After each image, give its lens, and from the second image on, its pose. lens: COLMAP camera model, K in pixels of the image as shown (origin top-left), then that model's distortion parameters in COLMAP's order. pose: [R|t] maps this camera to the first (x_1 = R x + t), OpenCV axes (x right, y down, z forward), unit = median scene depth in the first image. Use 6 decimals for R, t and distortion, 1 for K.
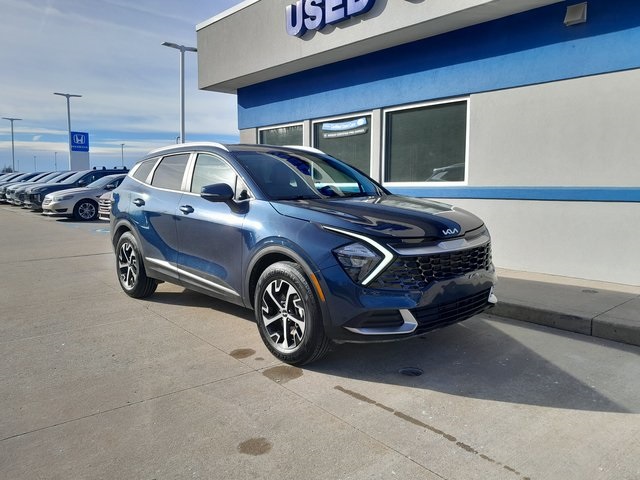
lens RADIAL K [[496.8, 0, 320.0], [0, 496.8, 240.0], [0, 0, 1]] dist [-0.006909, -0.008814]
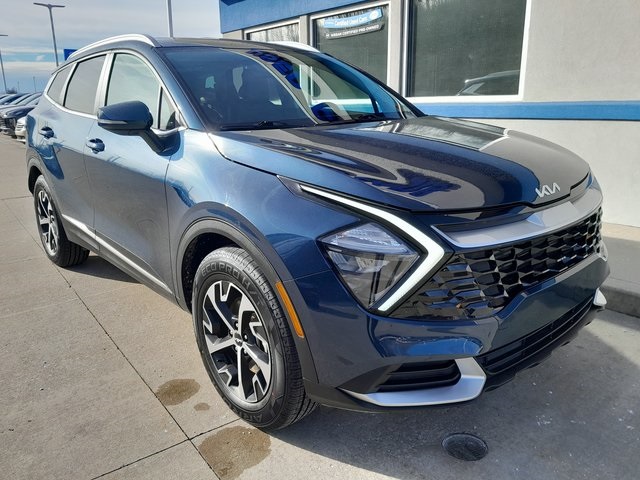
lens RADIAL K [[496.8, 0, 320.0], [0, 496.8, 240.0], [0, 0, 1]] dist [-0.006909, -0.008814]
pose [[0.999708, -0.007113, -0.023096, 0.030791], [0.010660, 0.987491, 0.157314, -0.043969], [0.021689, -0.157514, 0.987278, 0.419305]]
